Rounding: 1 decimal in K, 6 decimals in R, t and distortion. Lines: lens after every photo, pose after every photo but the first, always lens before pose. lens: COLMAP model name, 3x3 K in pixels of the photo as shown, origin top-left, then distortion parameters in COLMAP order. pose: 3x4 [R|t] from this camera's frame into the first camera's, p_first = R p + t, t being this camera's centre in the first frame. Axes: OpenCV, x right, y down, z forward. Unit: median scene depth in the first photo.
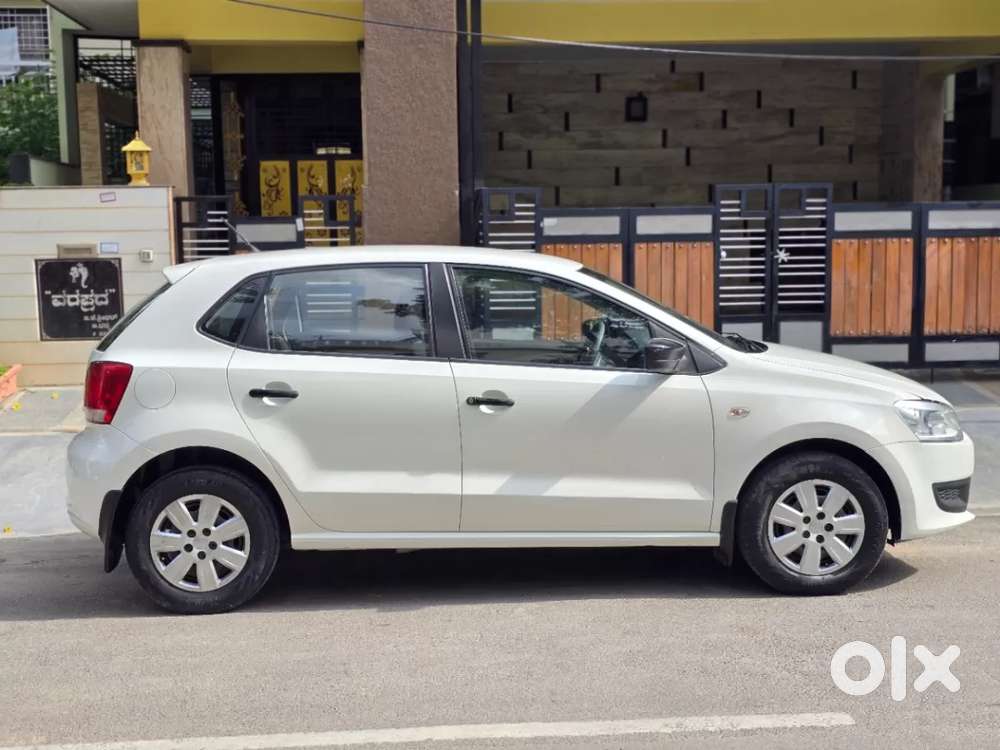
lens RADIAL K [[1398.2, 0, 500.0], [0, 1398.2, 375.0], [0, 0, 1]] dist [0.141443, 0.009922]
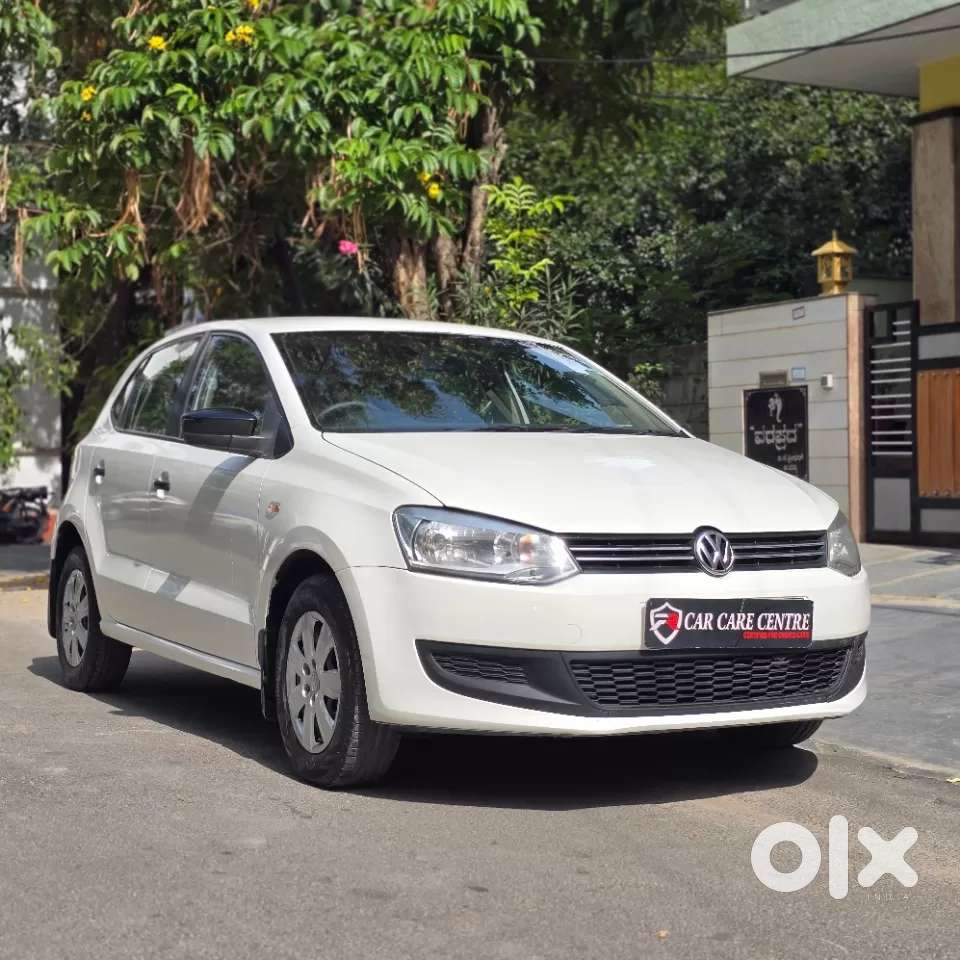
lens RADIAL K [[1769.6, 0, 480.0], [0, 1769.6, 480.0], [0, 0, 1]] dist [0.196260, -0.635041]
pose [[0.410822, 0.014807, -0.911595, 0.598153], [-0.088924, 0.995752, -0.023900, 0.013666], [0.907369, 0.090882, 0.410393, 0.408473]]
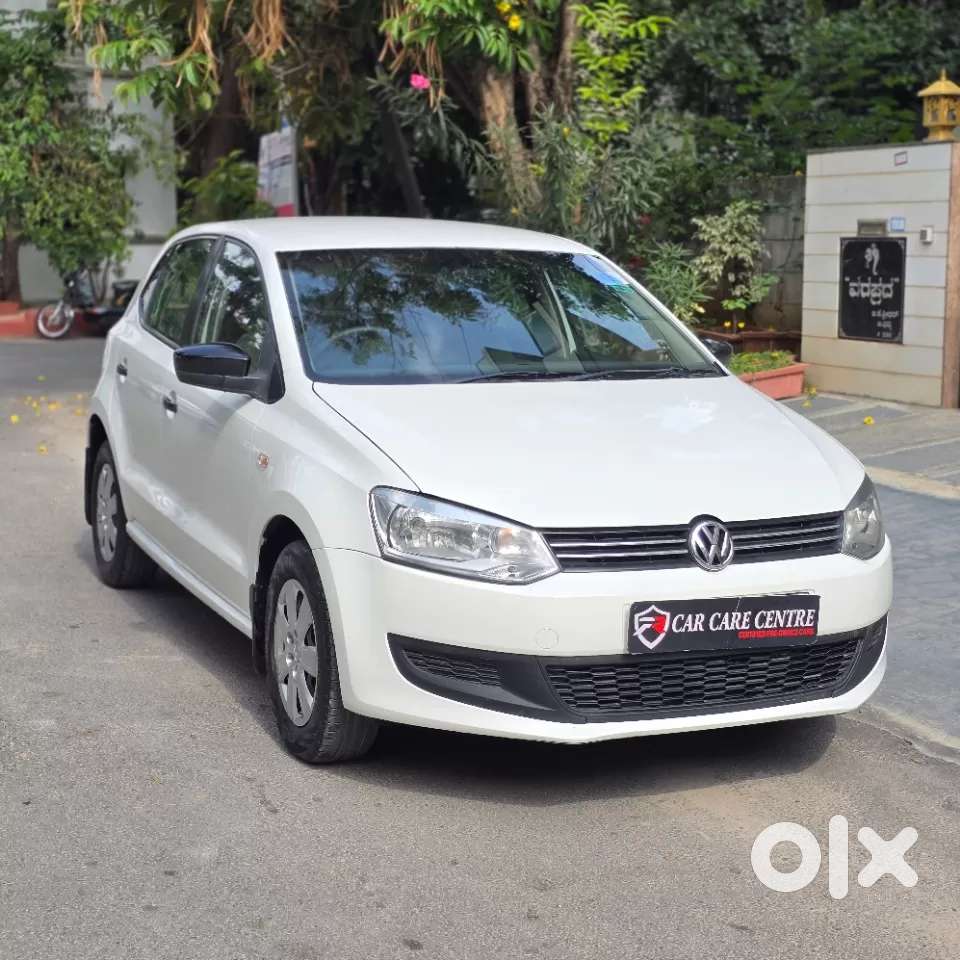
lens RADIAL K [[1769.6, 0, 480.0], [0, 1769.6, 480.0], [0, 0, 1]] dist [0.196260, -0.635041]
pose [[0.334963, 0.148751, -0.930415, 0.580811], [-0.103650, 0.987284, 0.120528, -0.045912], [0.936513, 0.056065, 0.346122, 0.453415]]
